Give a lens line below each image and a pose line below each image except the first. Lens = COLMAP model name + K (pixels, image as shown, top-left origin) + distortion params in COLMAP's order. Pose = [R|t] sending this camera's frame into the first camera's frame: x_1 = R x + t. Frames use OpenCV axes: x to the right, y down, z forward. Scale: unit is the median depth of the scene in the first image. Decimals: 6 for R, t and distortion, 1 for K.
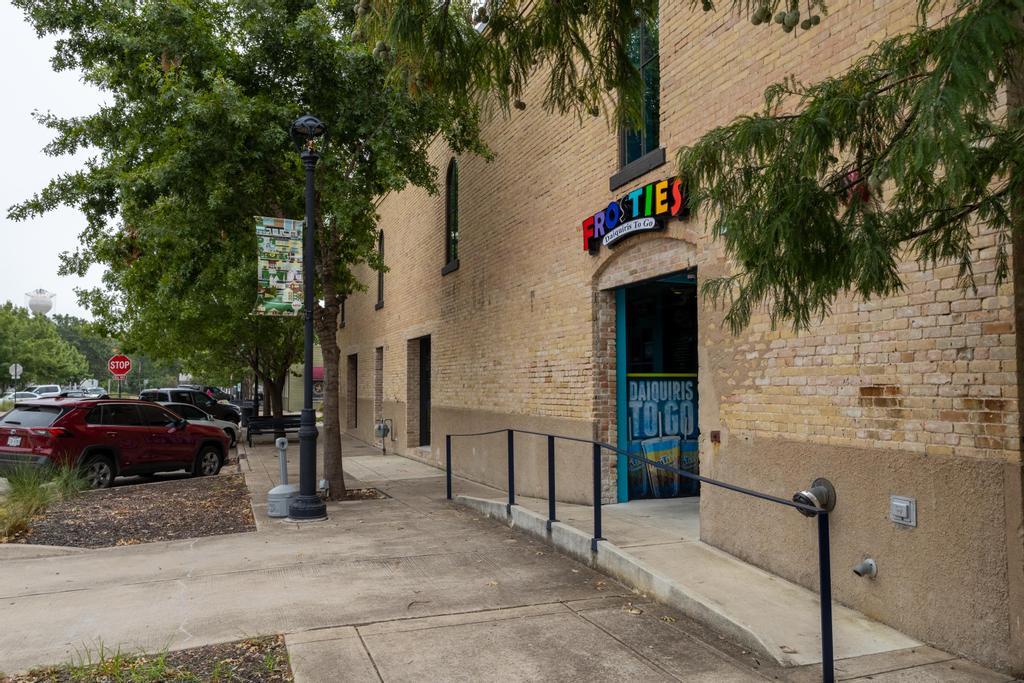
lens RADIAL K [[814.1, 0, 512.0], [0, 814.1, 341.5], [0, 0, 1]] dist [0.008550, 0.004398]
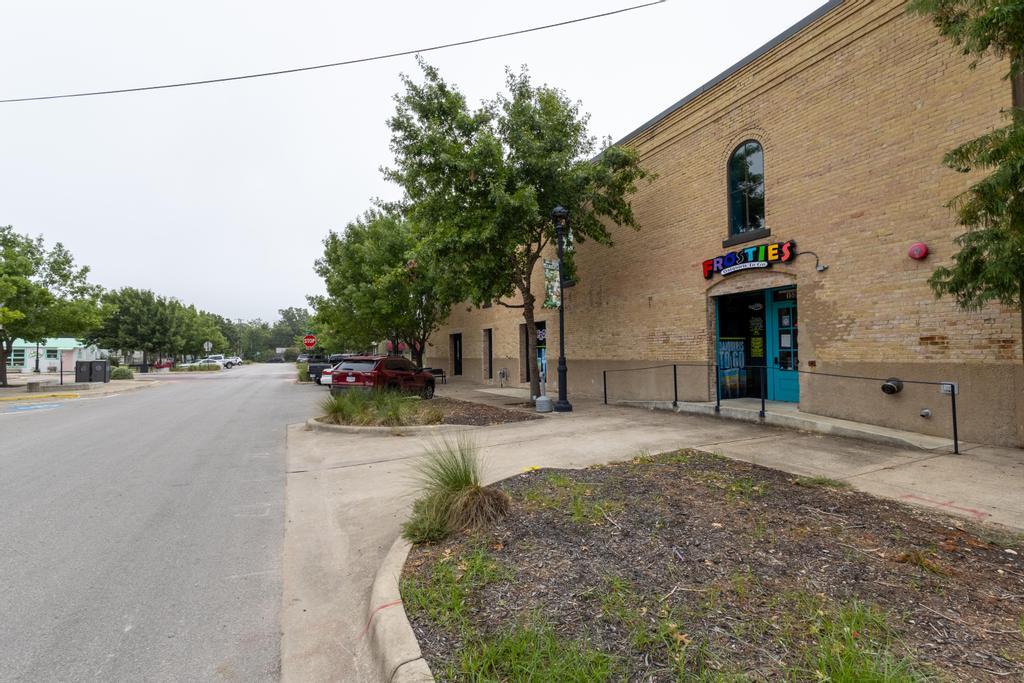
lens RADIAL K [[483.8, 0, 512.0], [0, 483.8, 341.5], [0, 0, 1]] dist [0.014682, 0.000277]
pose [[0.994751, -0.007280, 0.102071, -0.602838], [0.004553, 0.999627, 0.026924, 0.017331], [-0.102228, -0.026318, 0.994413, -0.185931]]
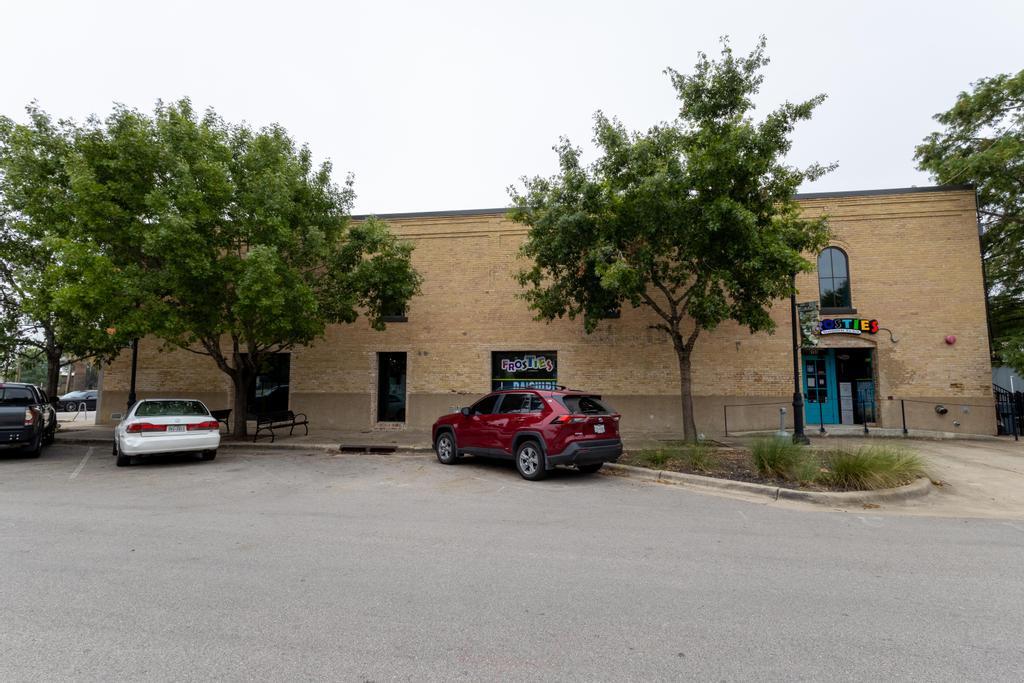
lens RADIAL K [[483.8, 0, 512.0], [0, 483.8, 341.5], [0, 0, 1]] dist [0.014682, 0.000277]
pose [[0.433595, 0.086241, 0.896971, -2.111895], [-0.051017, 0.996162, -0.071116, 0.096258], [-0.899662, -0.014926, 0.436331, 1.378804]]
